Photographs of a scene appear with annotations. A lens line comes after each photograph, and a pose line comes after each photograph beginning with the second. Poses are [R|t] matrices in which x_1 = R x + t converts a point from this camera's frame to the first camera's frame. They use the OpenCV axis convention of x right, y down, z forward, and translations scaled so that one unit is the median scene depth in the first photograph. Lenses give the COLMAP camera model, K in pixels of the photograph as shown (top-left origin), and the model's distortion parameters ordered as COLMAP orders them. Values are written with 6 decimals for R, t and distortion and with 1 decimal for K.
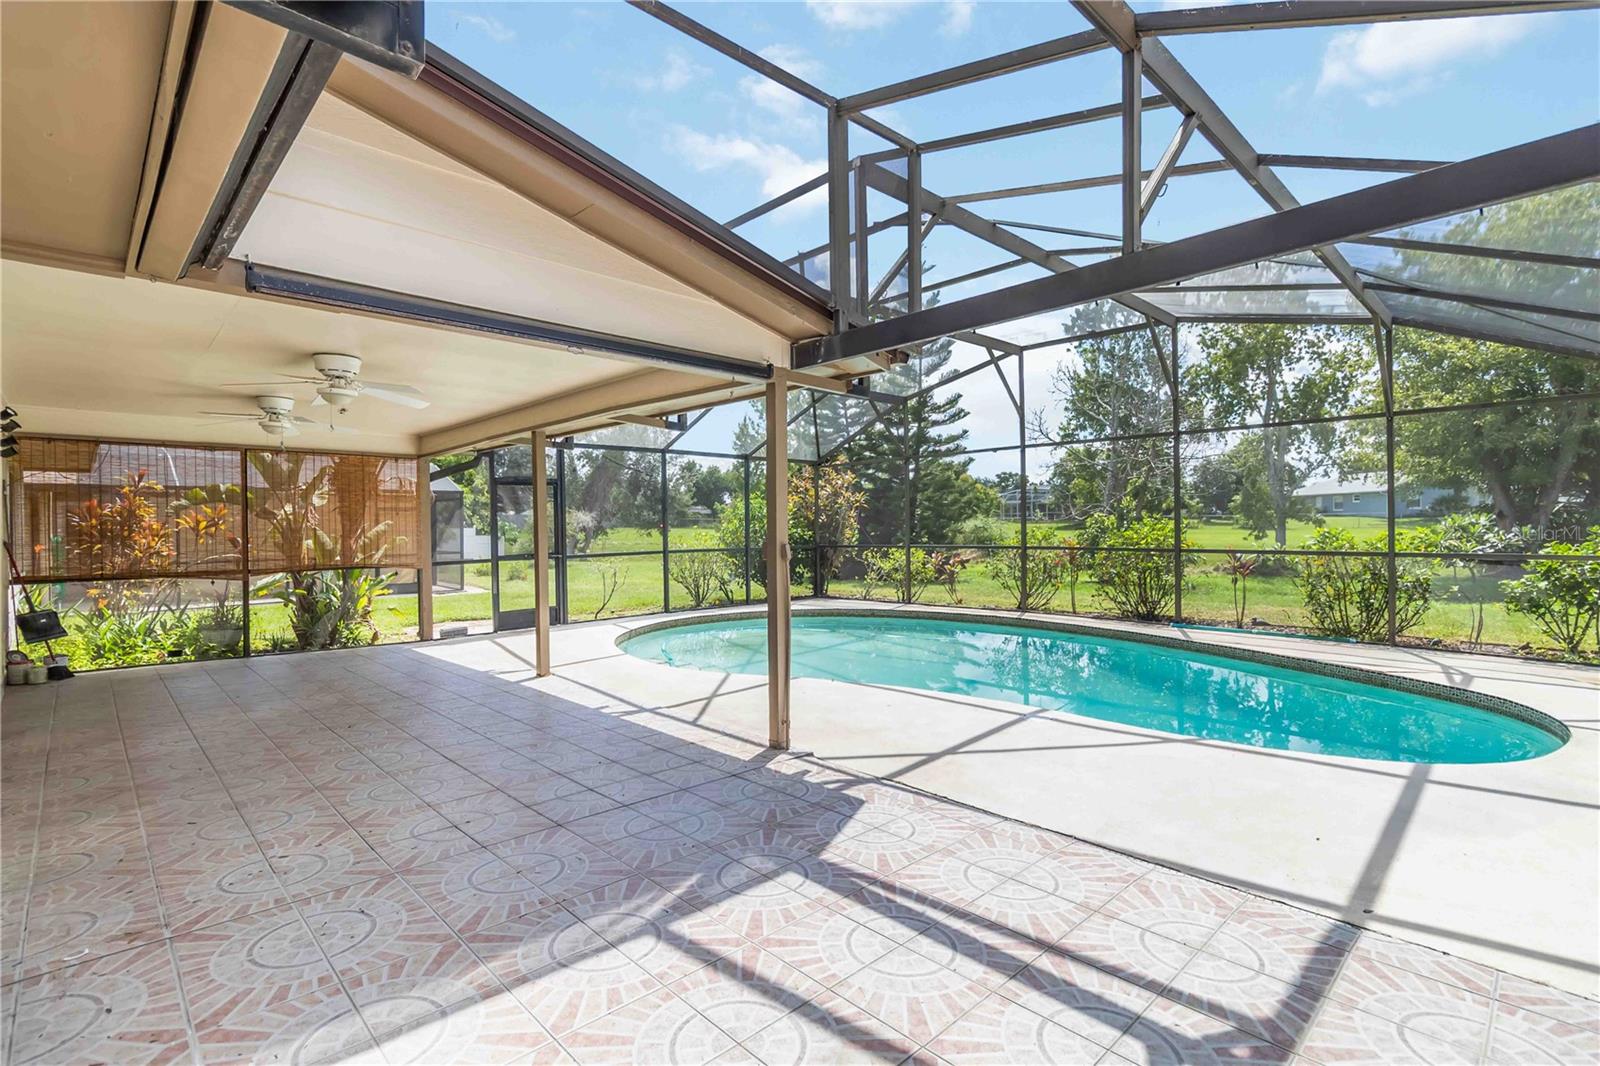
lens RADIAL K [[739.2, 0, 800.0], [0, 739.2, 533.0], [0, 0, 1]] dist [0.001476, 0.000250]
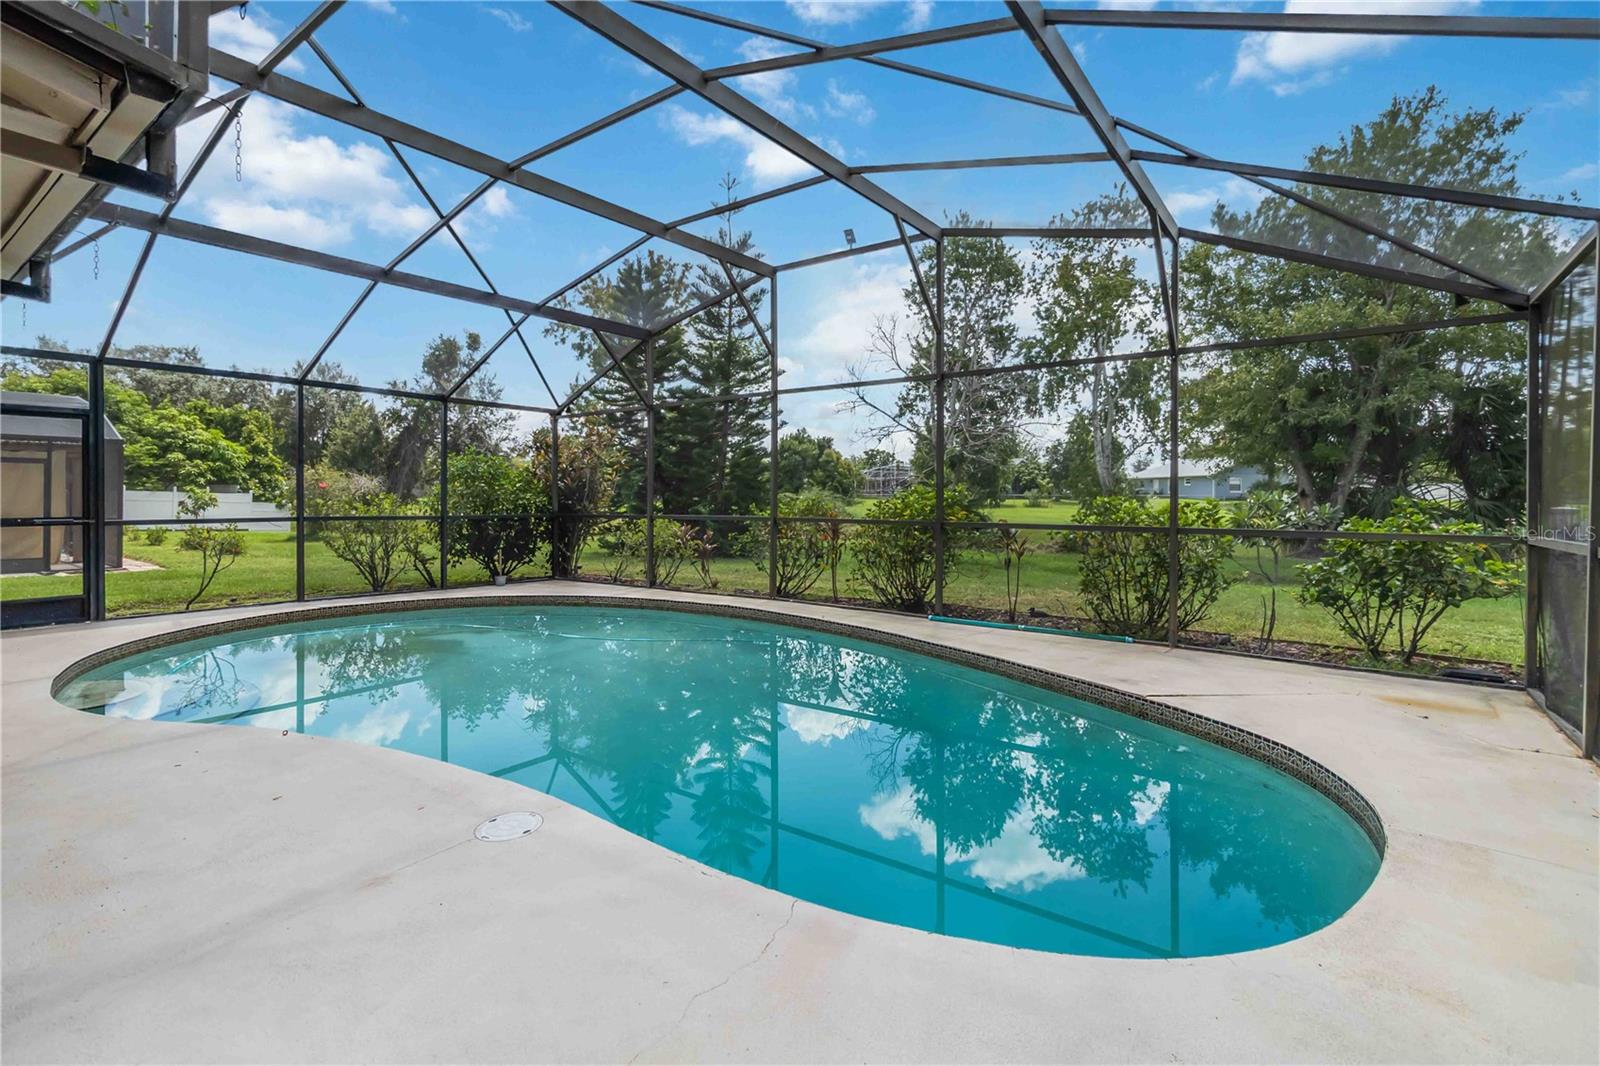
lens RADIAL K [[730.3, 0, 800.9], [0, 730.3, 512.5], [0, 0, 1]] dist [0.001191, 0.000162]
pose [[0.988240, 0.013886, 0.152282, 0.157905], [-0.014734, 0.999882, 0.004446, 0.006877], [-0.152202, -0.006637, 0.988327, 0.160062]]
